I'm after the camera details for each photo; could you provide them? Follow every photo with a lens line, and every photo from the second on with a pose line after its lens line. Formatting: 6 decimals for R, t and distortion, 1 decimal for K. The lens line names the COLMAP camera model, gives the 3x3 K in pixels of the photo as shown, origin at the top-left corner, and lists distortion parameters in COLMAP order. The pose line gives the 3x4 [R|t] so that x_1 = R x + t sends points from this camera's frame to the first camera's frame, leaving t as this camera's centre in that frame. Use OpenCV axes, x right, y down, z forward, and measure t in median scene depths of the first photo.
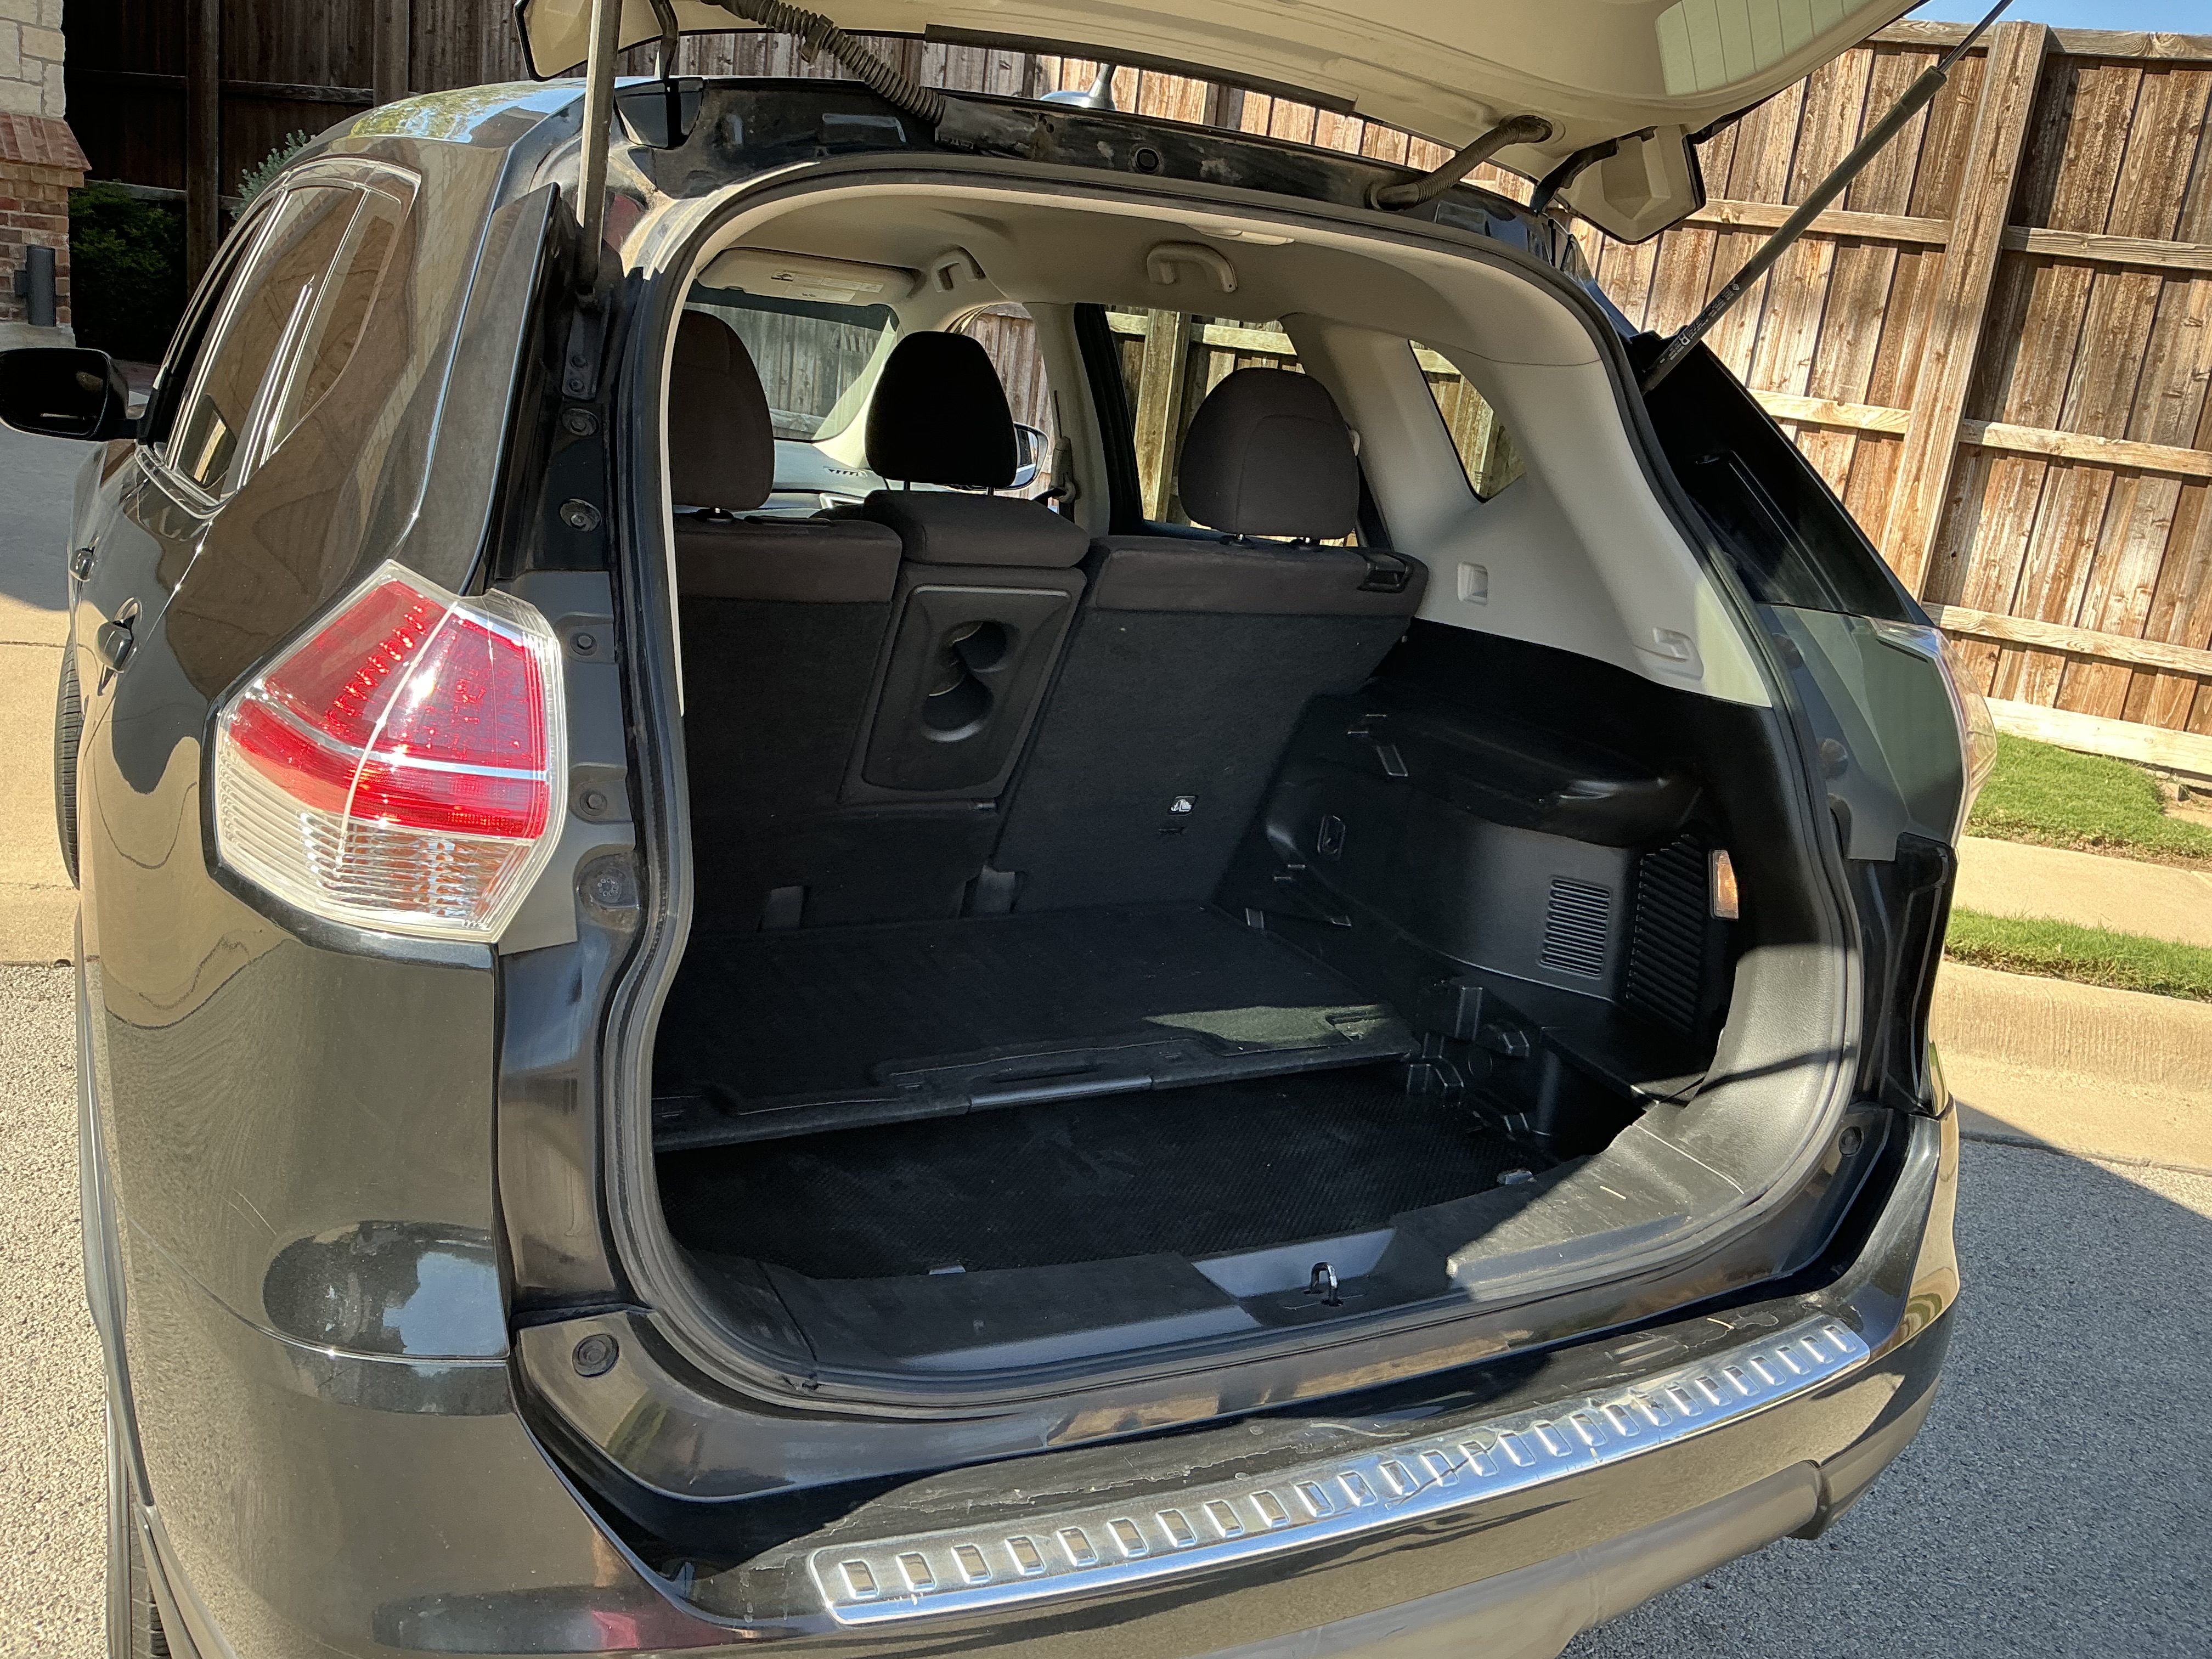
lens RADIAL K [[1930.3, 0, 1106.0], [0, 1930.3, 829.5], [0, 0, 1]] dist [0.037880, -0.111548]
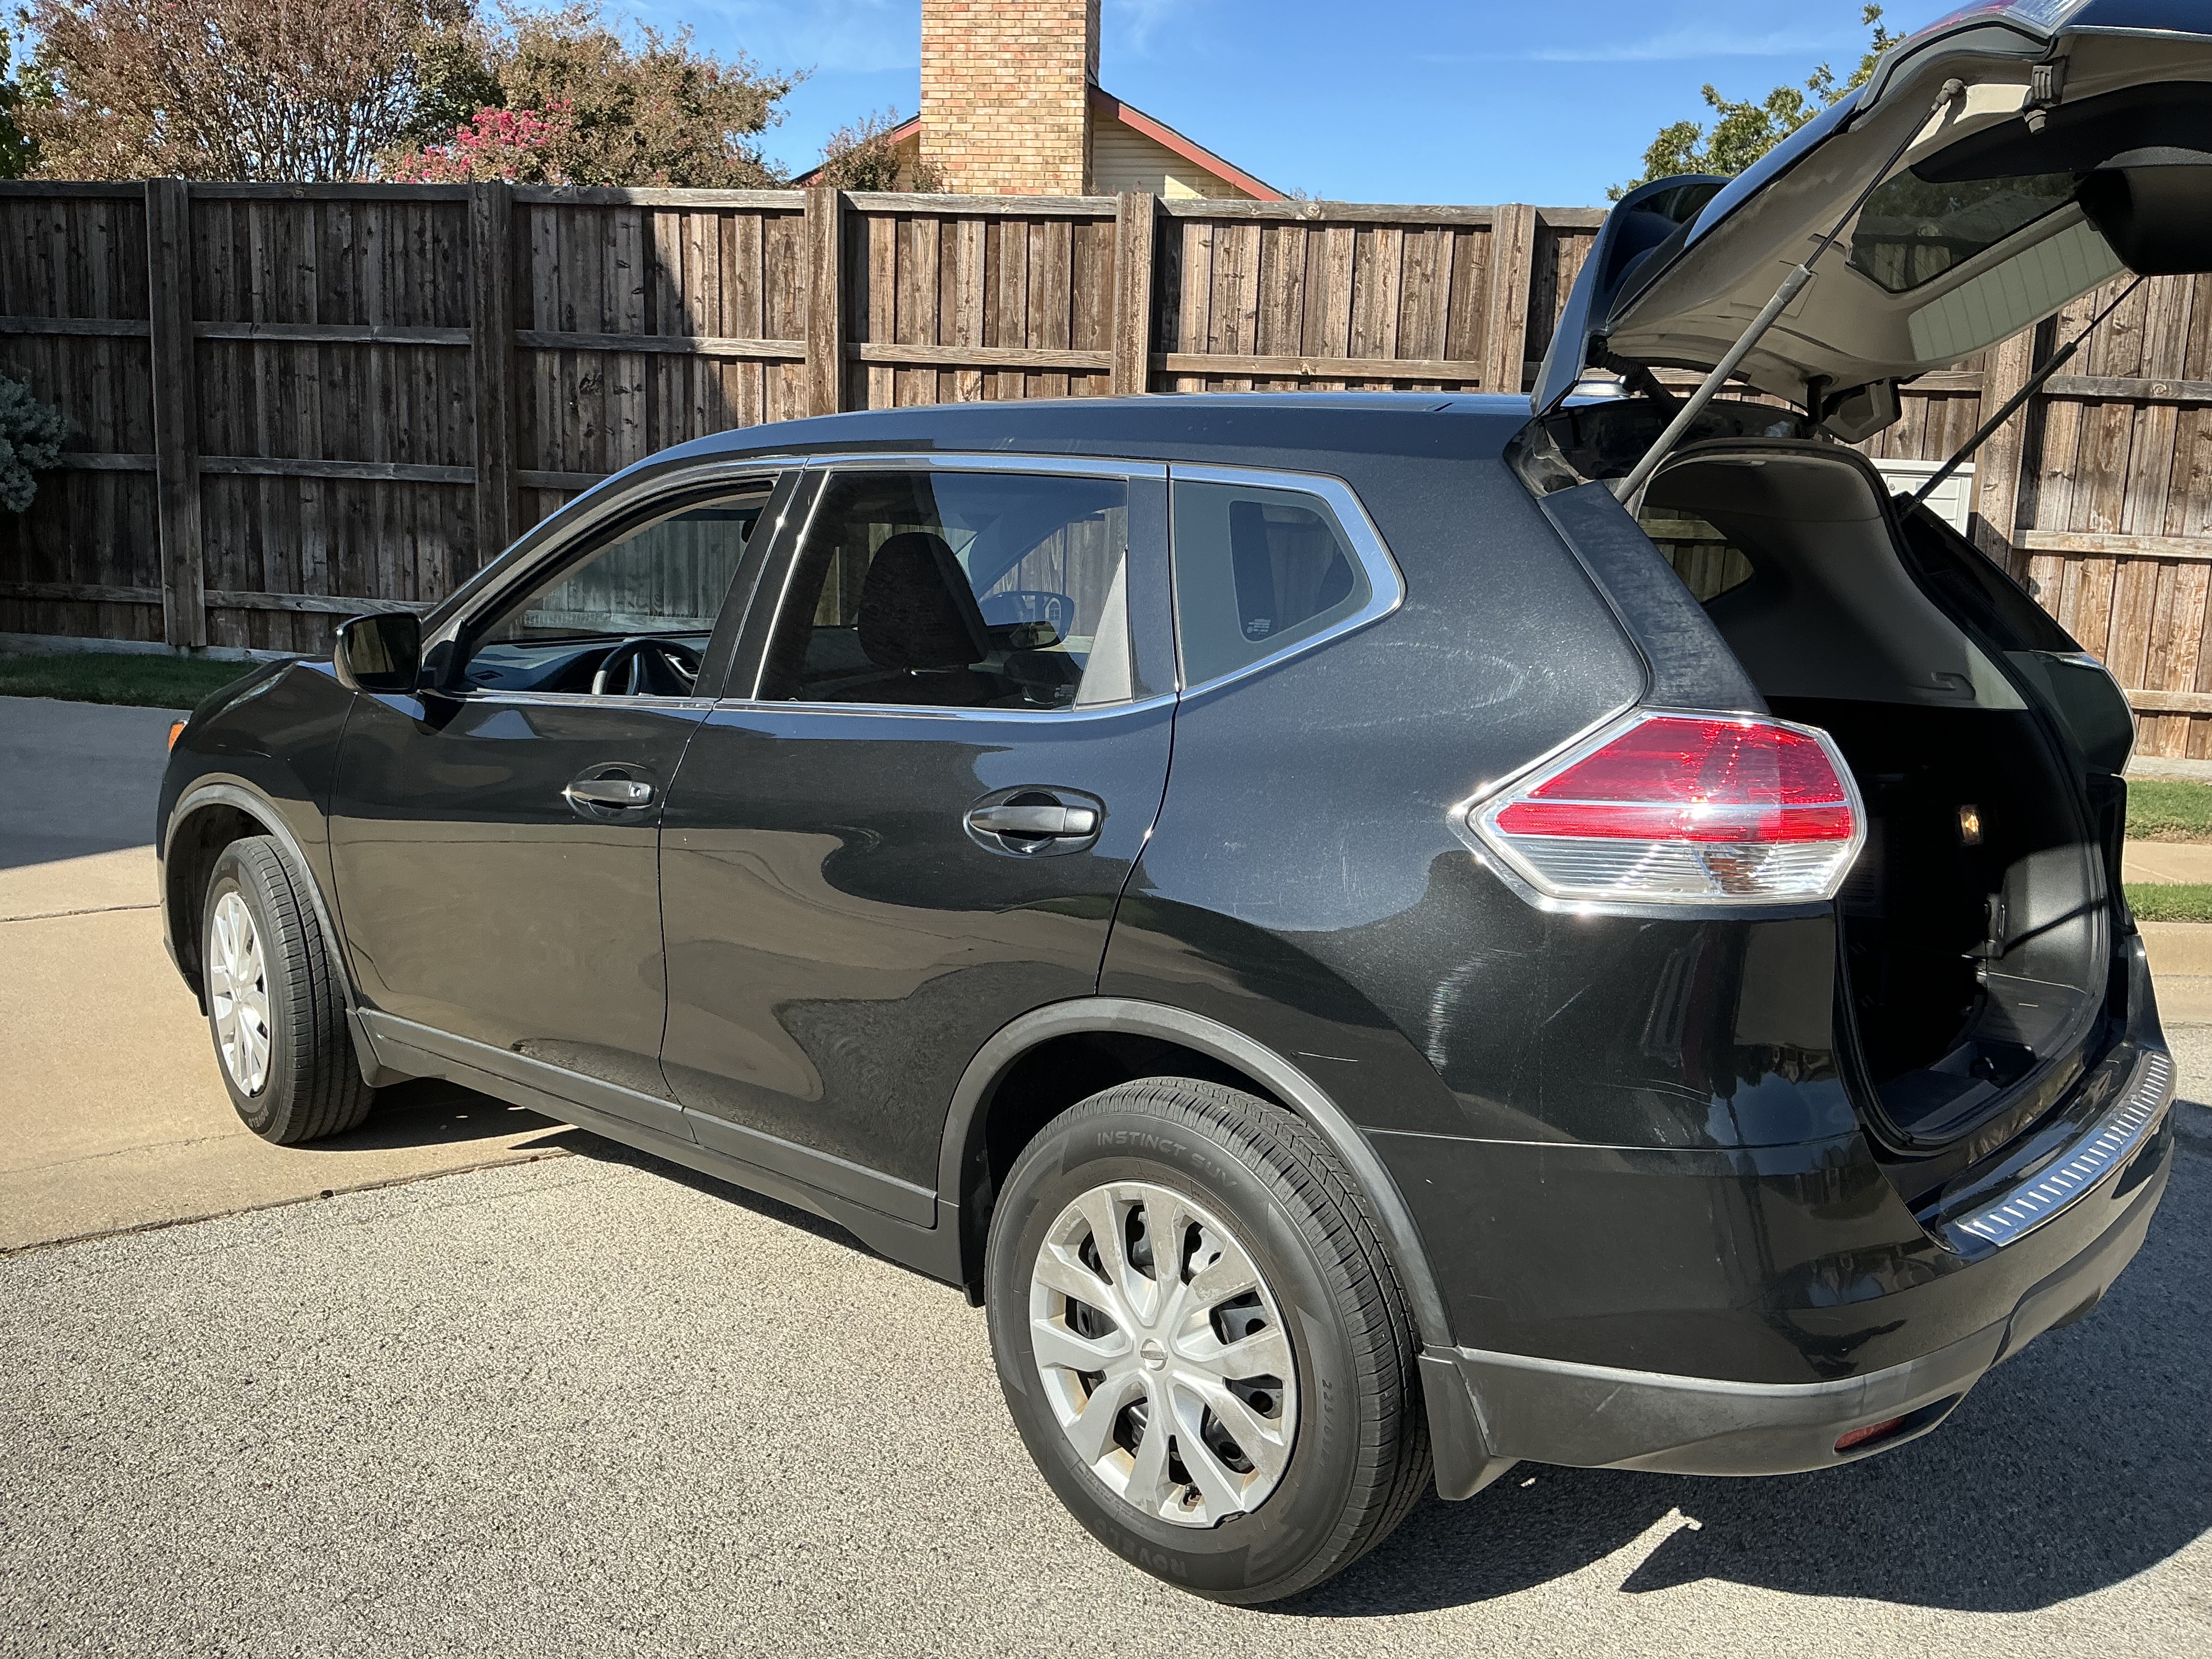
lens RADIAL K [[1883.5, 0, 1097.5], [0, 1883.5, 837.4], [0, 0, 1]] dist [0.148051, -0.325188]
pose [[0.933750, -0.142951, 0.328141, -0.257006], [0.161000, 0.986547, -0.028358, -0.009564], [-0.319673, 0.079310, 0.944203, -0.082810]]
